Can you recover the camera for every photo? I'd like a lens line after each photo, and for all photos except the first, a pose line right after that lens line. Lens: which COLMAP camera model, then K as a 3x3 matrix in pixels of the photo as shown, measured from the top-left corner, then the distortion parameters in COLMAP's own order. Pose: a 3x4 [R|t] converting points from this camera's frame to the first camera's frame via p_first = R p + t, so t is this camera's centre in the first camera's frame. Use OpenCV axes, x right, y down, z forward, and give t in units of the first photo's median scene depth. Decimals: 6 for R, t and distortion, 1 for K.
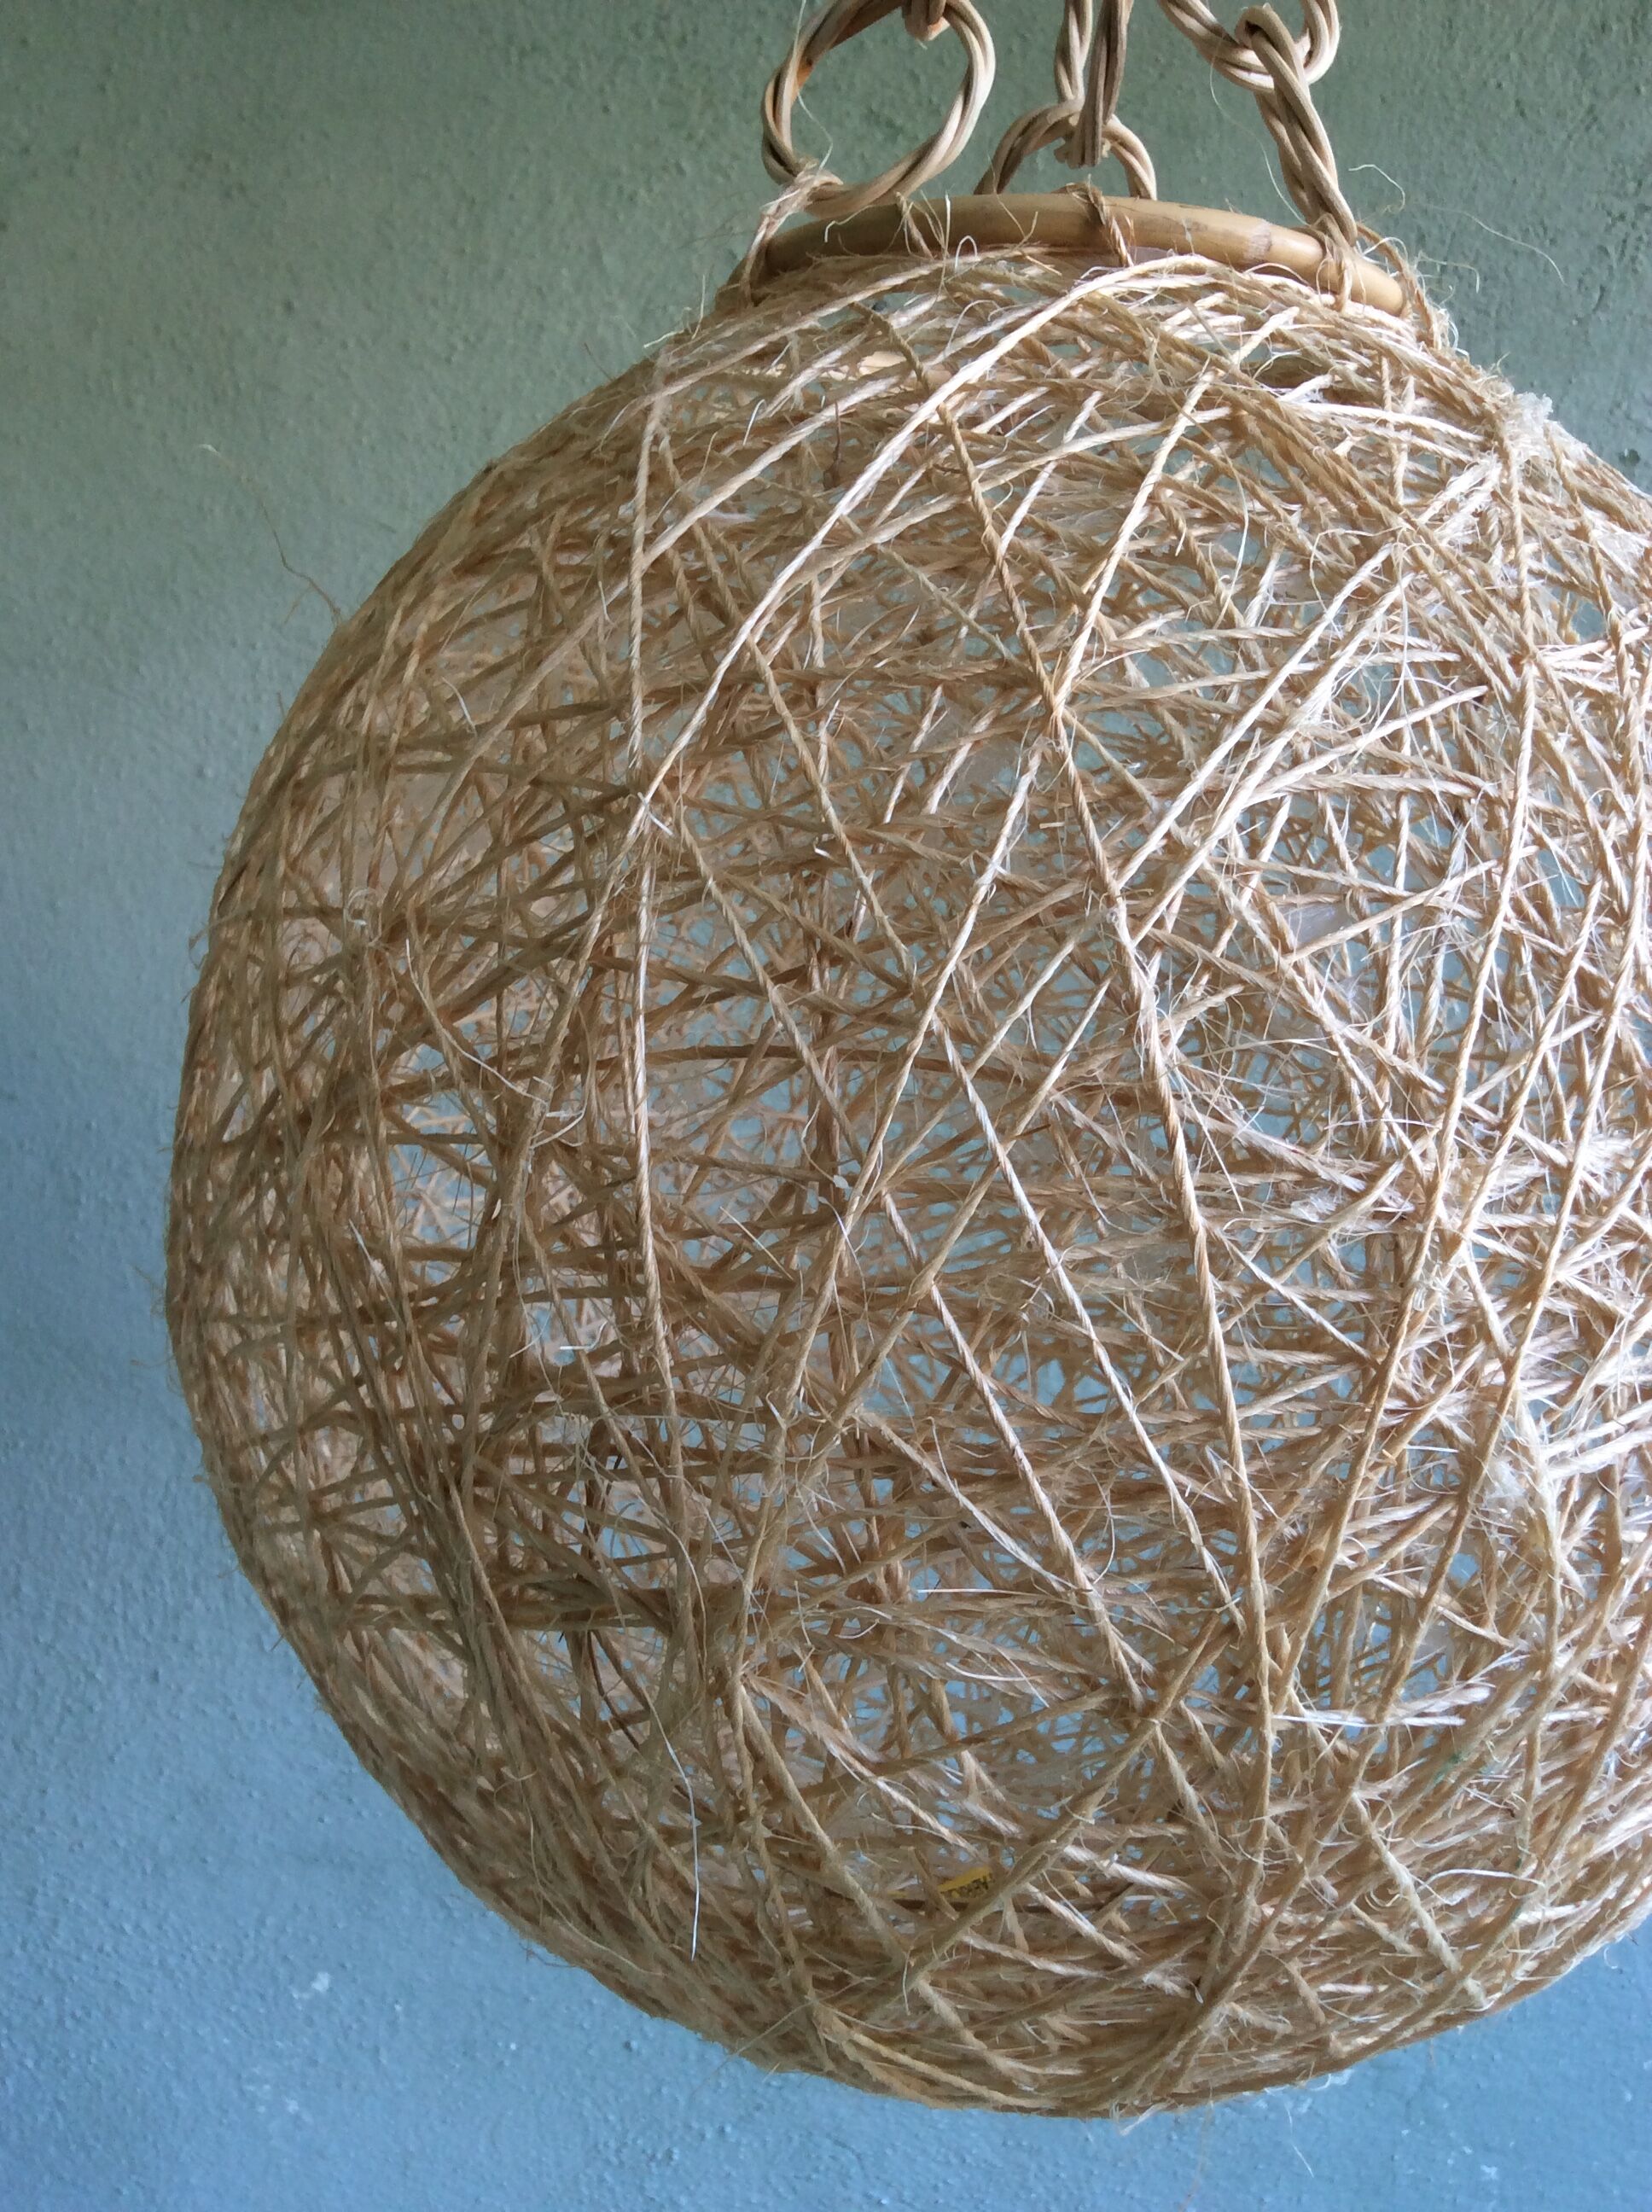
lens RADIAL K [[2057.9, 0, 824.1], [0, 2057.9, 995.9], [0, 0, 1]] dist [0.111644, -0.264567]
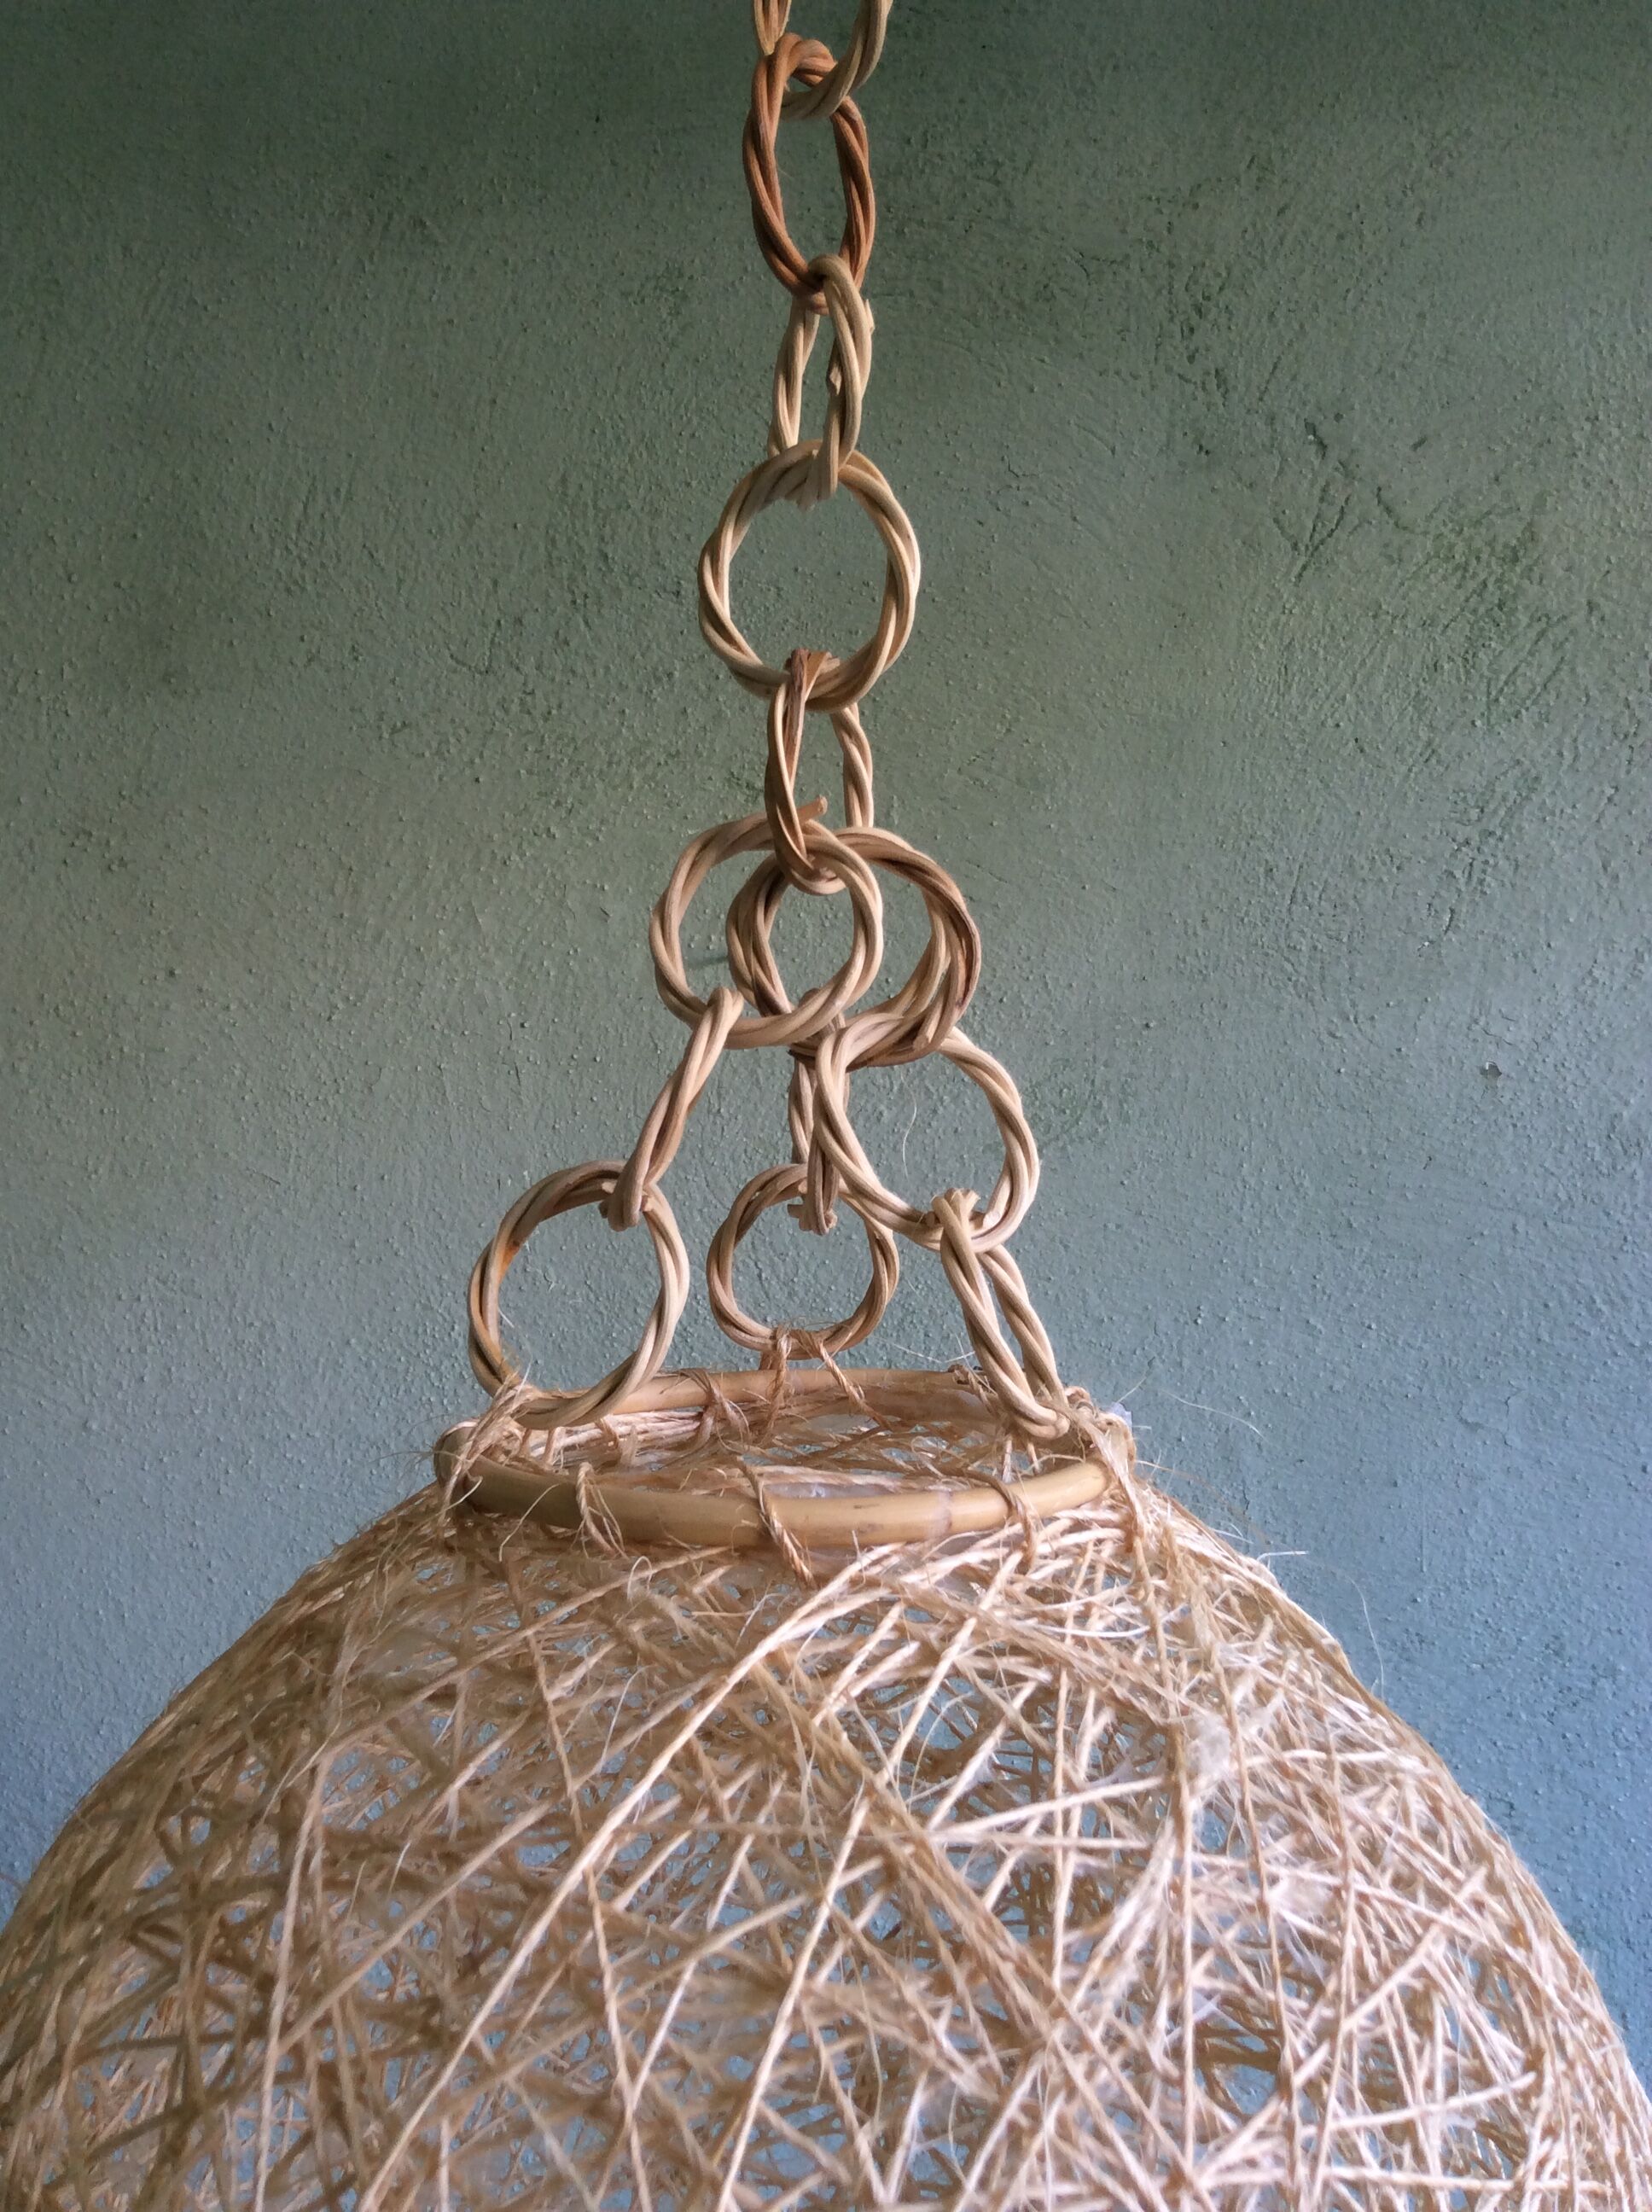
lens RADIAL K [[2066.8, 0, 822.9], [0, 2066.8, 1081.2], [0, 0, 1]] dist [0.052352, -0.002544]
pose [[0.998953, -0.044665, 0.009887, 0.184194], [0.045492, 0.992683, -0.111852, -0.569898], [-0.004819, 0.112184, 0.993676, -0.018375]]
